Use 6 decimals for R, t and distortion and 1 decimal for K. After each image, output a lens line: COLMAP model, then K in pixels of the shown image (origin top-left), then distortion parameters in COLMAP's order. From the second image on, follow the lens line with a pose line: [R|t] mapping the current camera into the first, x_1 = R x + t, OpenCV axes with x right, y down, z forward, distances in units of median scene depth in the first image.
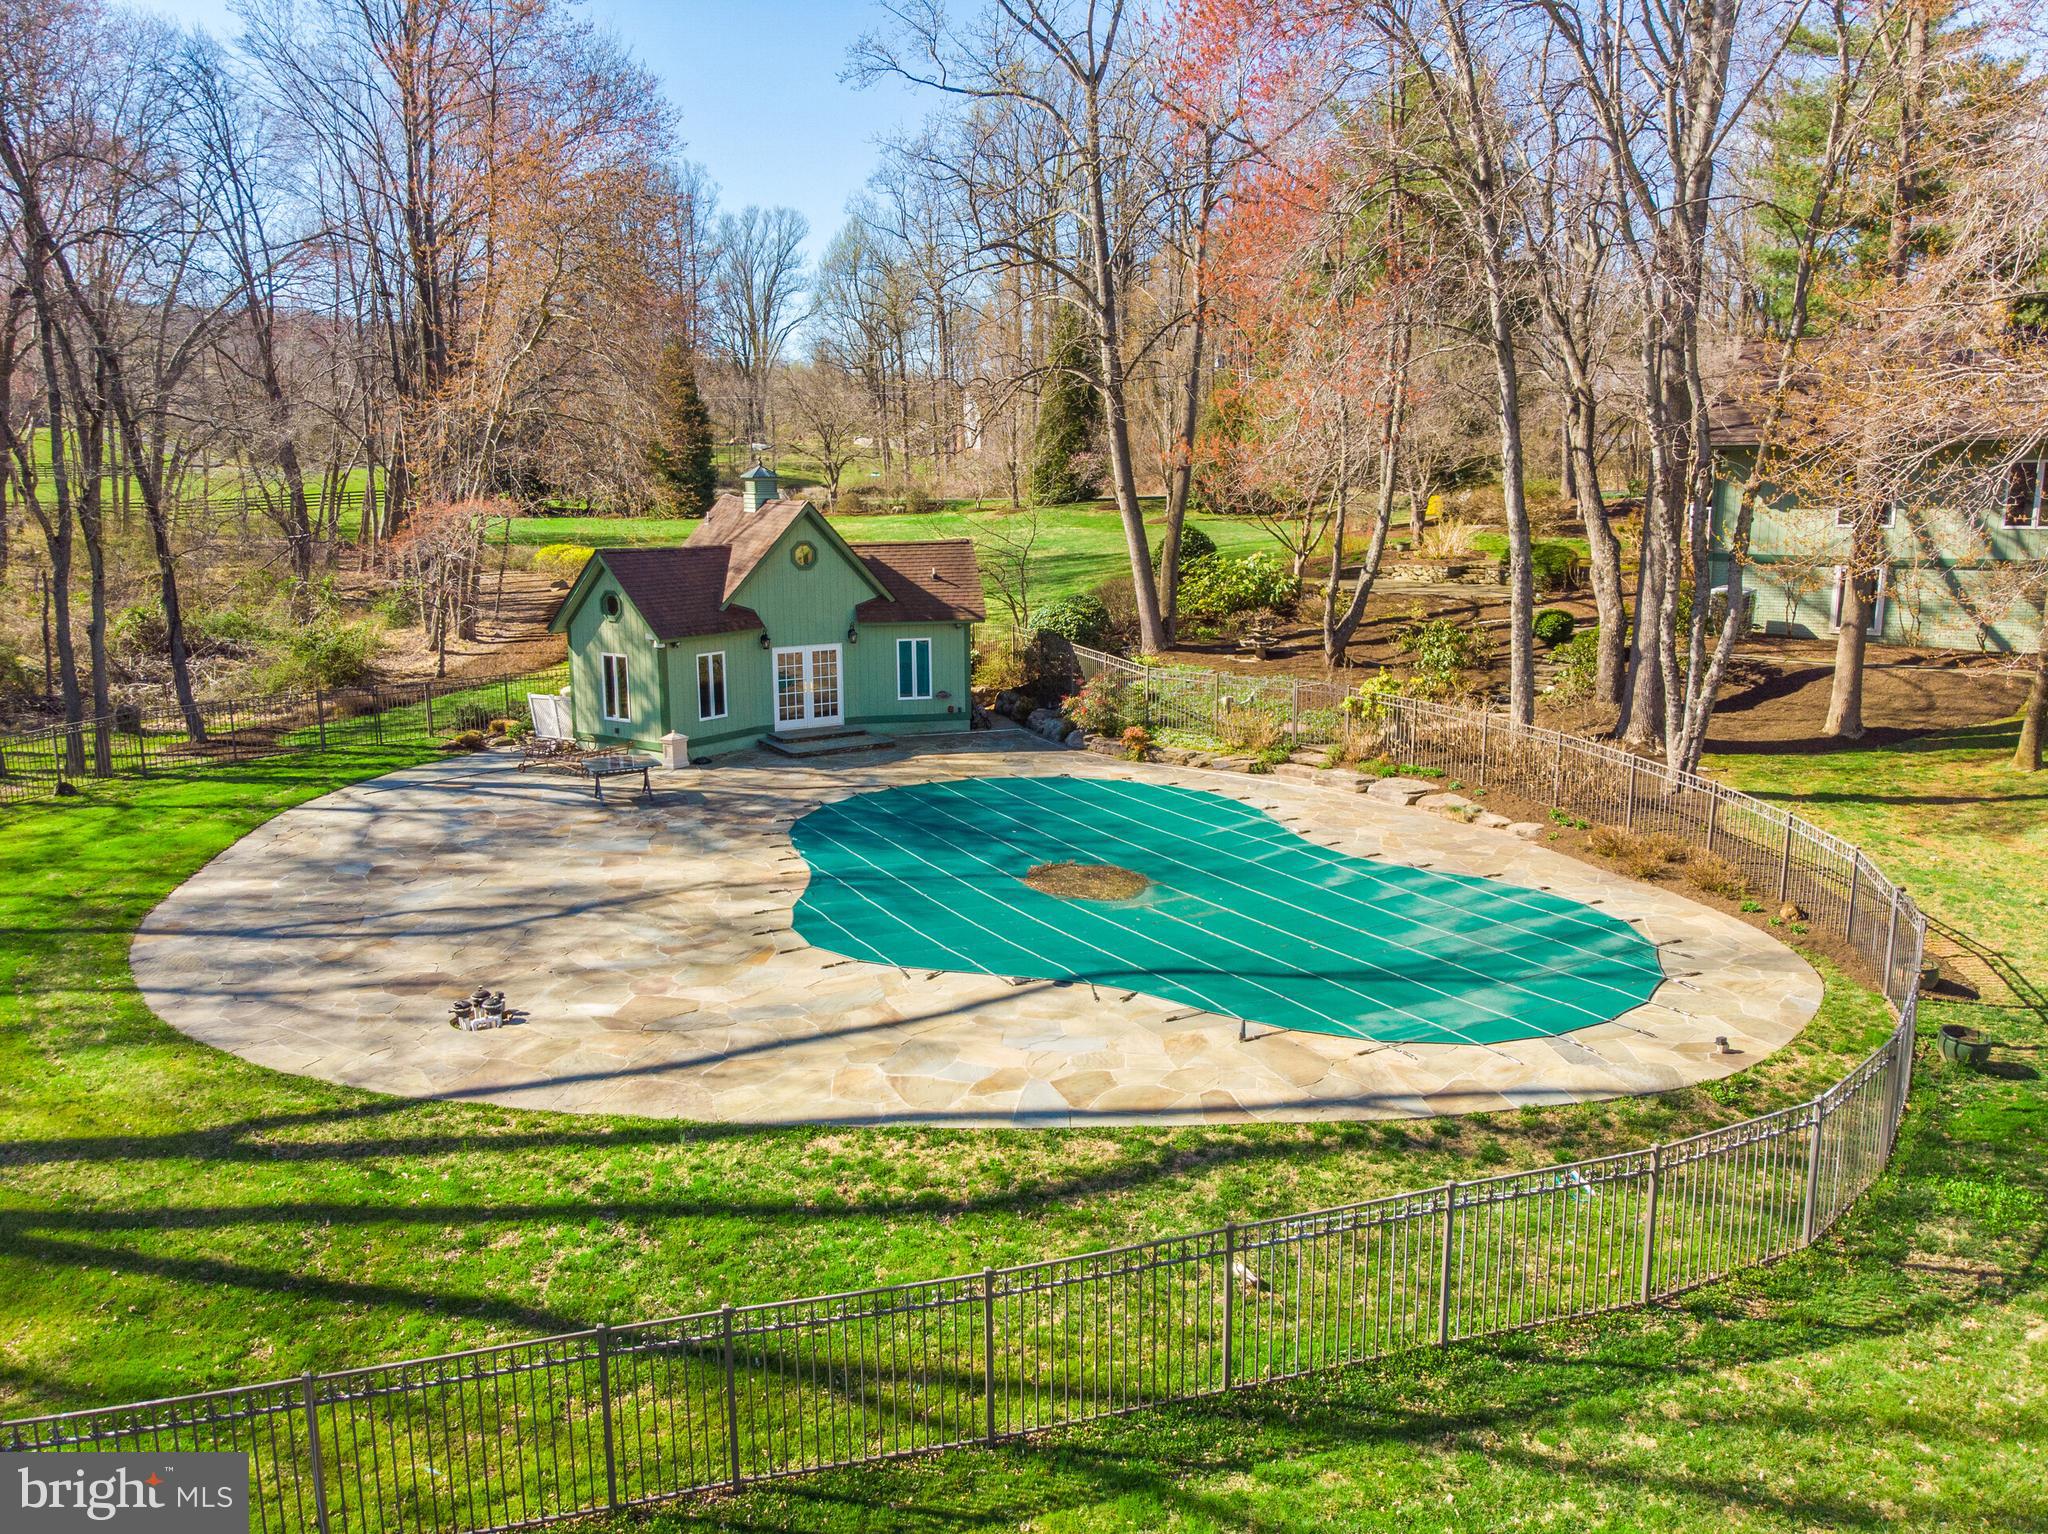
lens RADIAL K [[1488.3, 0, 1021.9], [0, 1488.3, 768.1], [0, 0, 1]] dist [-0.015502, 0.013220]
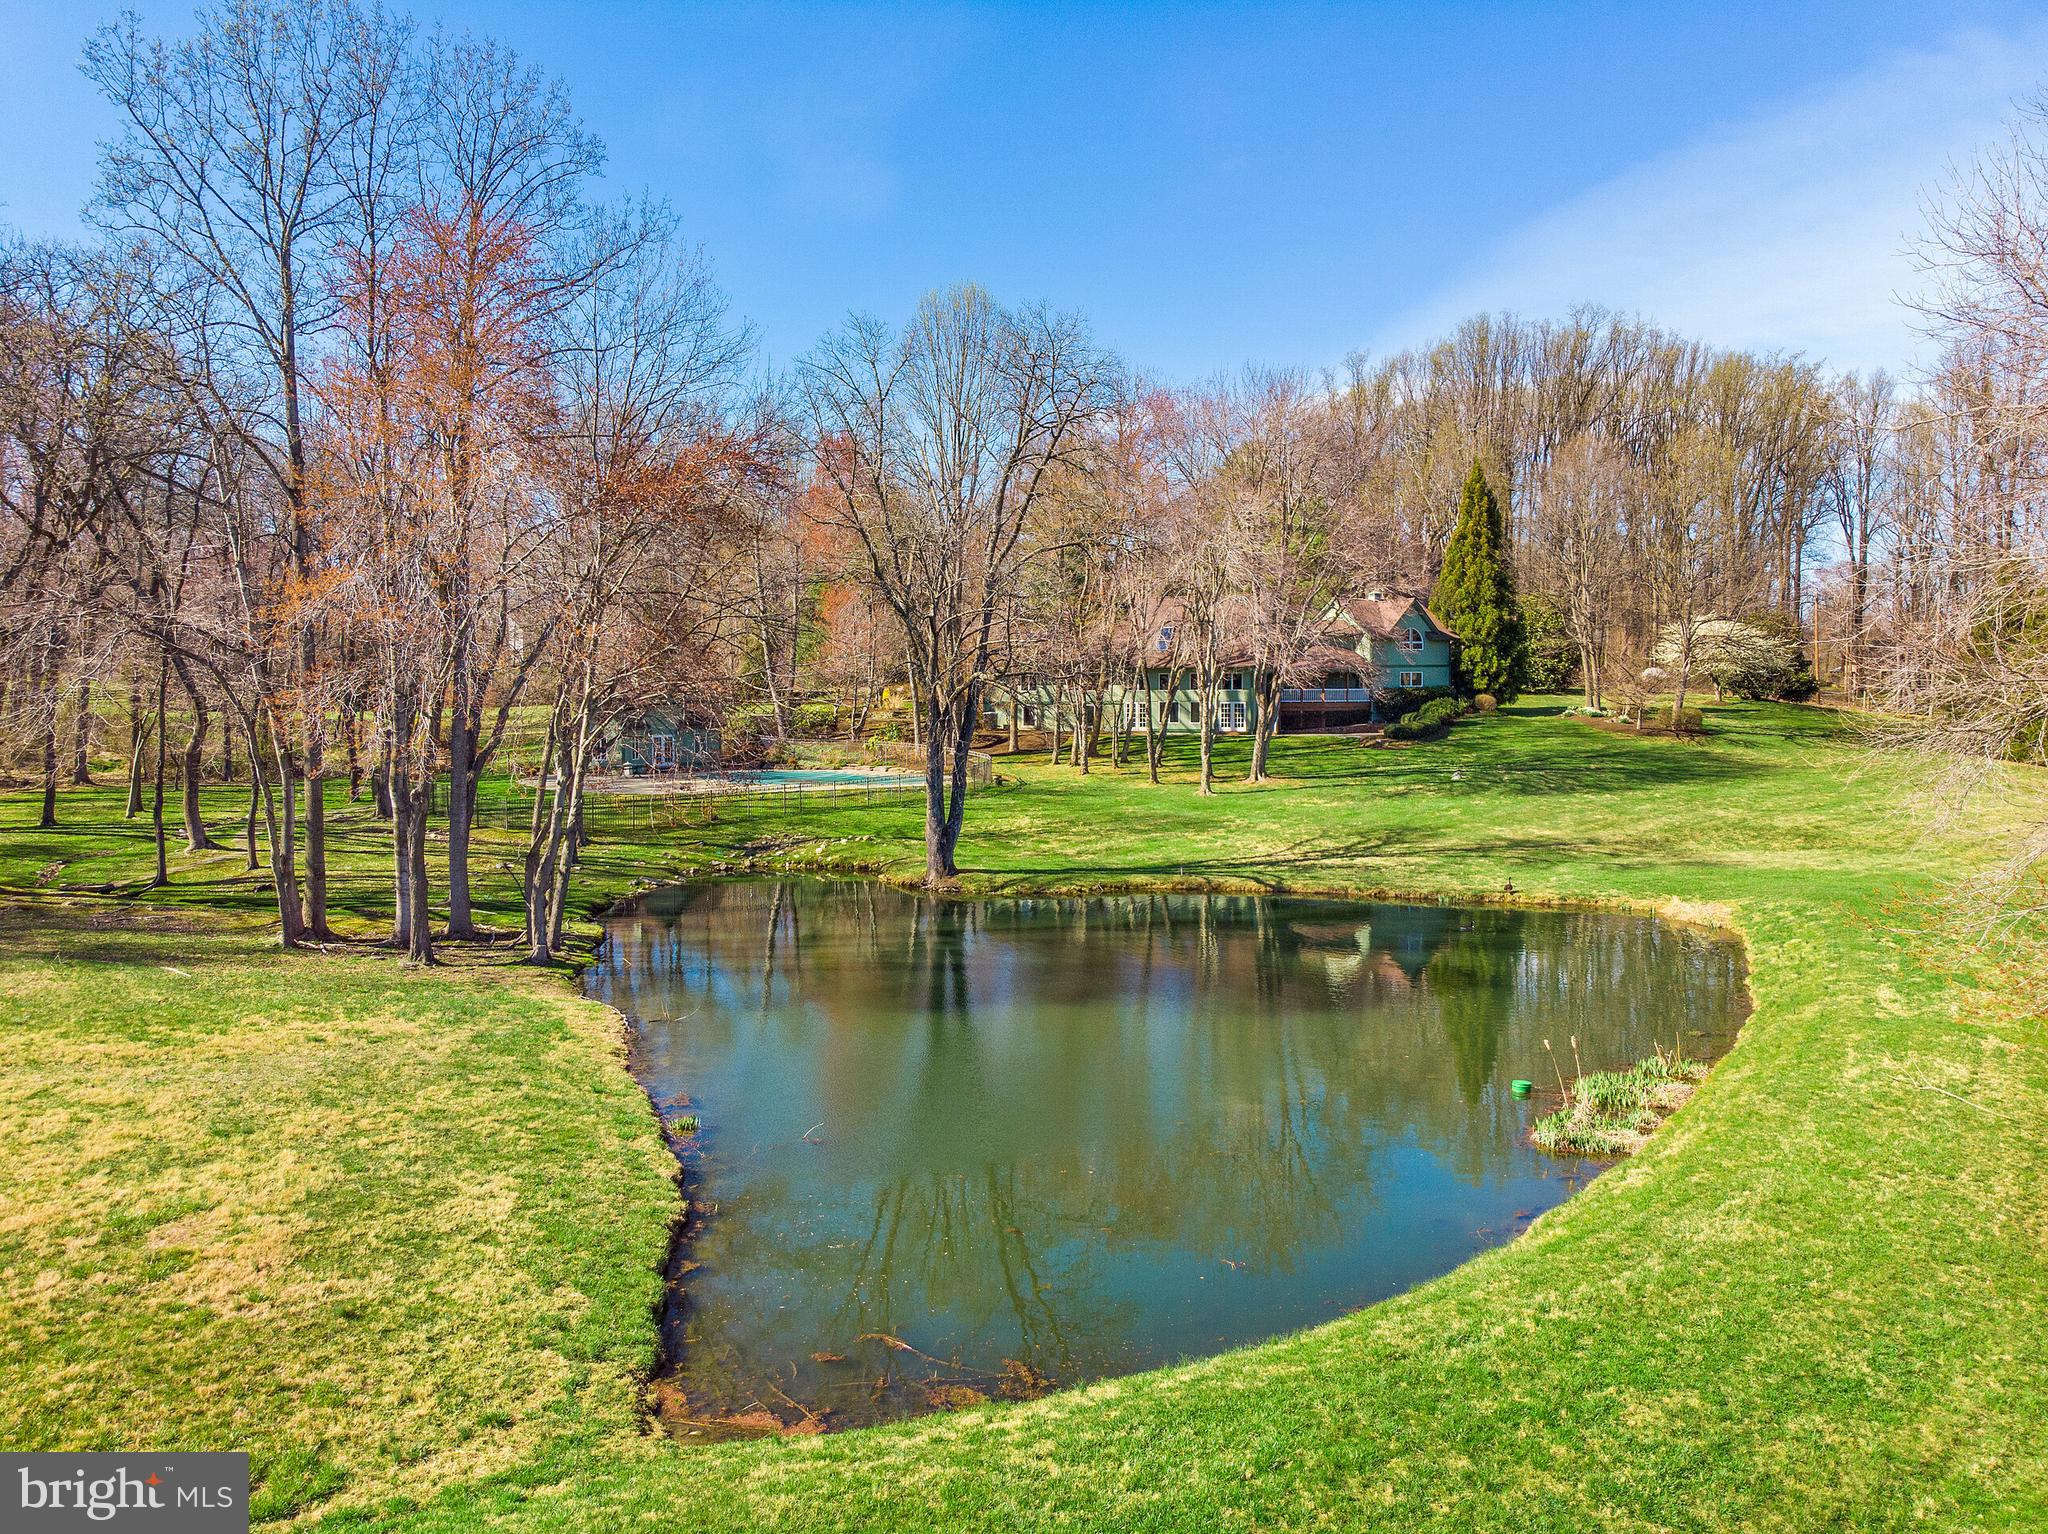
lens RADIAL K [[1488.3, 0, 1017.8], [0, 1488.3, 762.3], [0, 0, 1]] dist [-0.015502, 0.013220]
pose [[0.935230, -0.014404, 0.353748, -0.433485], [0.065082, 0.989139, -0.131786, 0.314215], [-0.348008, 0.146273, 0.926010, -1.475118]]
